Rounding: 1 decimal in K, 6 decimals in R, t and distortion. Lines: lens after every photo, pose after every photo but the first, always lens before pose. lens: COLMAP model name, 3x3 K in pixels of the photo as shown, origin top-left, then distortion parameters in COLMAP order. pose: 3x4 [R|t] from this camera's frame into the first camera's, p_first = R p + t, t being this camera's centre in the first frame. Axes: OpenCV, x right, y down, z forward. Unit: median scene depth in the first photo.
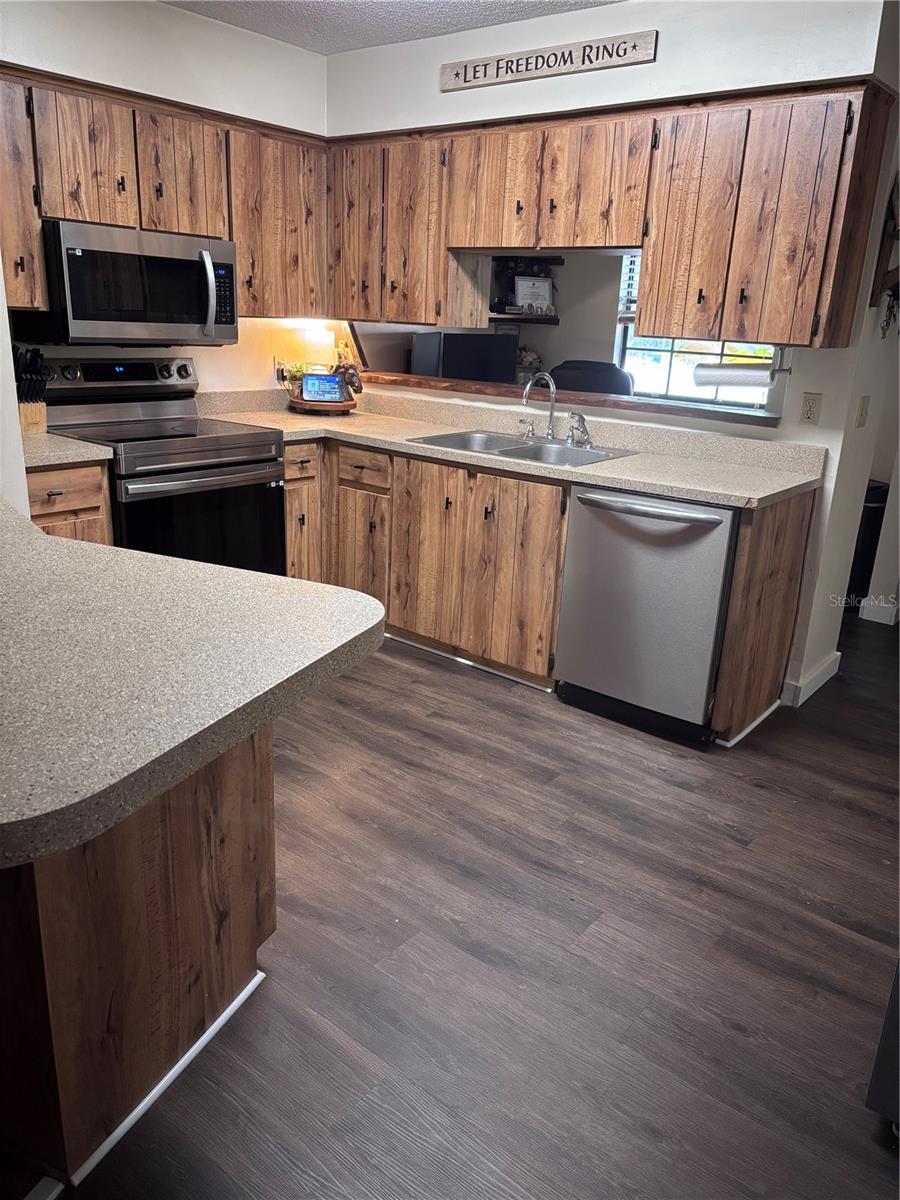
lens RADIAL K [[901.9, 0, 448.7], [0, 901.9, 601.7], [0, 0, 1]] dist [0.039334, -0.033191]
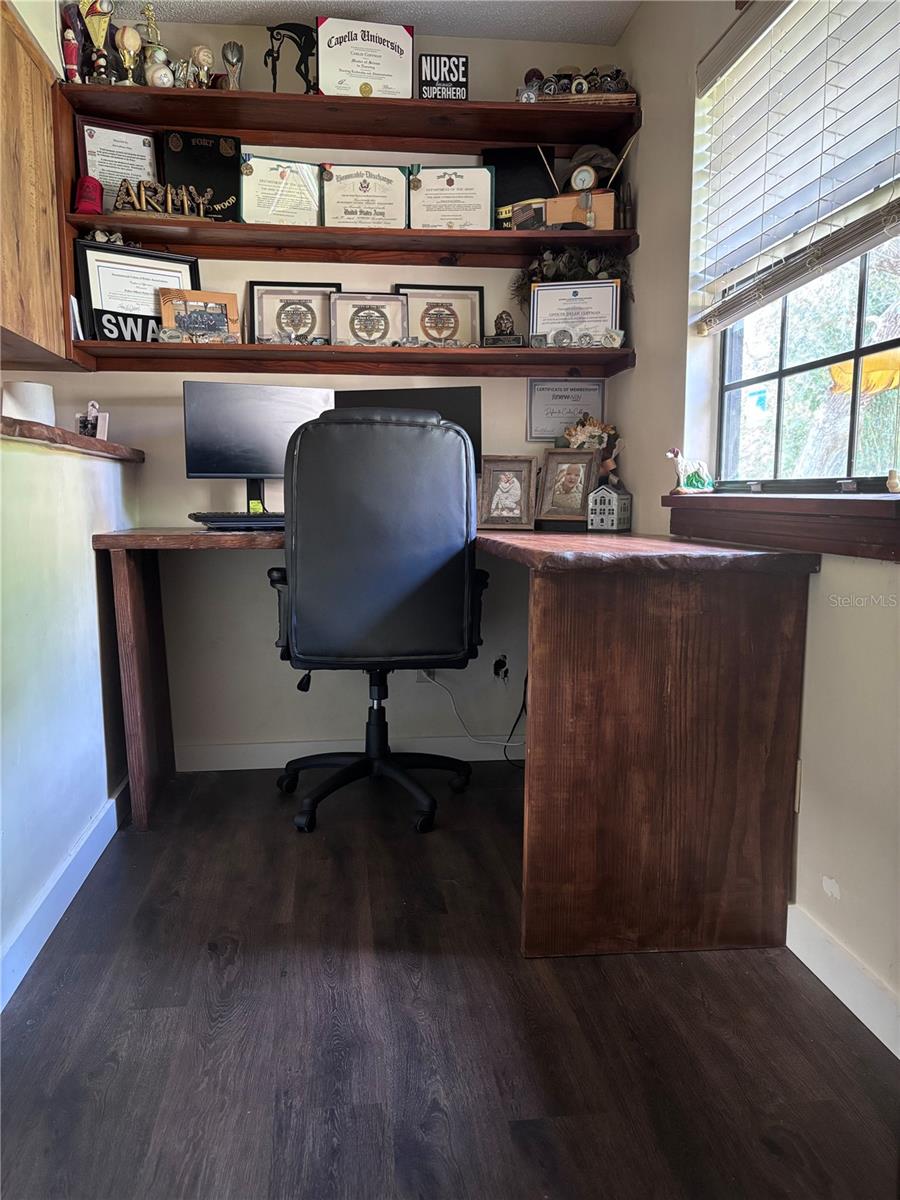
lens RADIAL K [[901.9, 0, 440.3], [0, 901.9, 599.4], [0, 0, 1]] dist [0.039334, -0.033191]
pose [[0.714188, 0.035865, -0.699034, 0.696972], [-0.182622, 0.973644, -0.136626, -0.169222], [0.675711, 0.225235, 0.701915, 1.083384]]
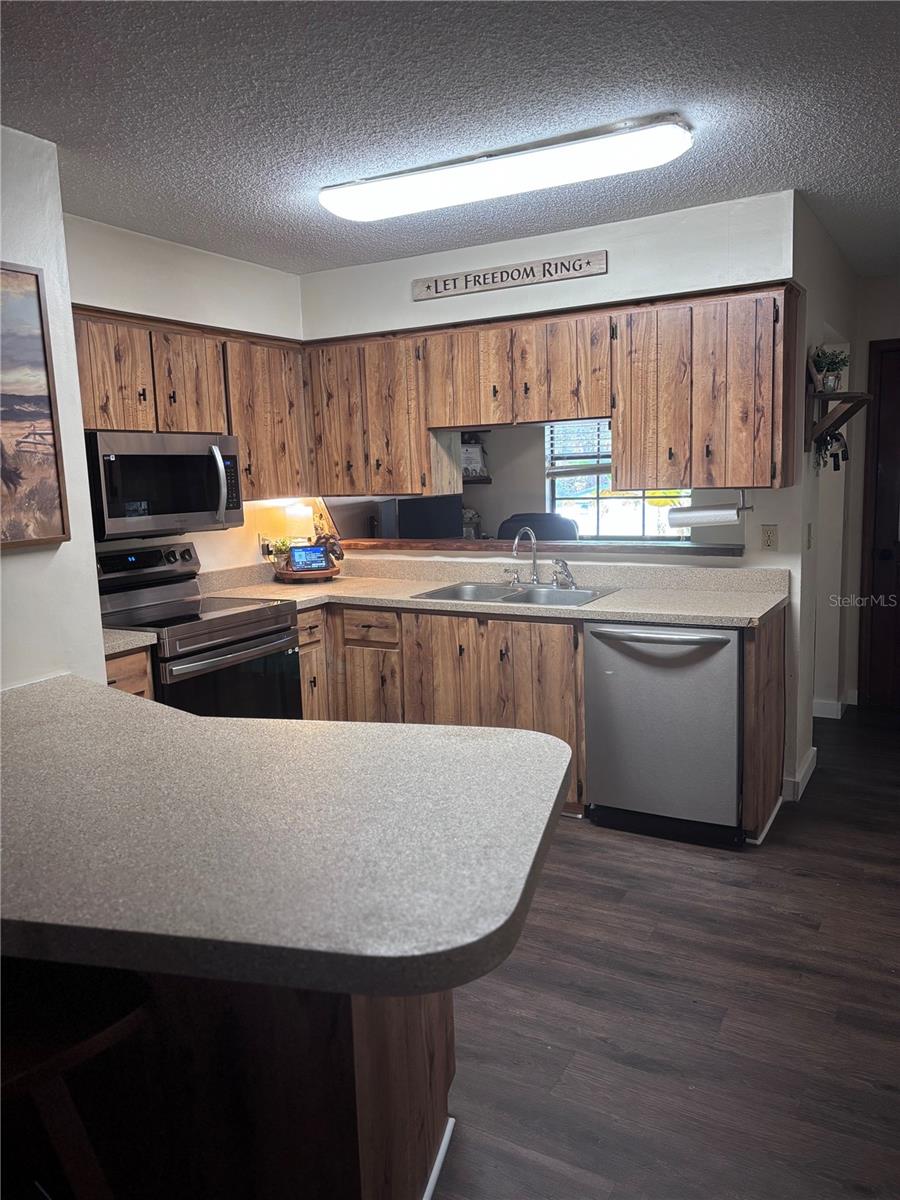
lens RADIAL K [[901.9, 0, 452.1], [0, 901.9, 593.0], [0, 0, 1]] dist [0.039334, -0.033191]
pose [[0.983716, -0.097448, 0.151020, -0.185153], [0.121850, 0.979269, -0.161817, -0.004477], [-0.132121, 0.177584, 0.975196, -0.069778]]
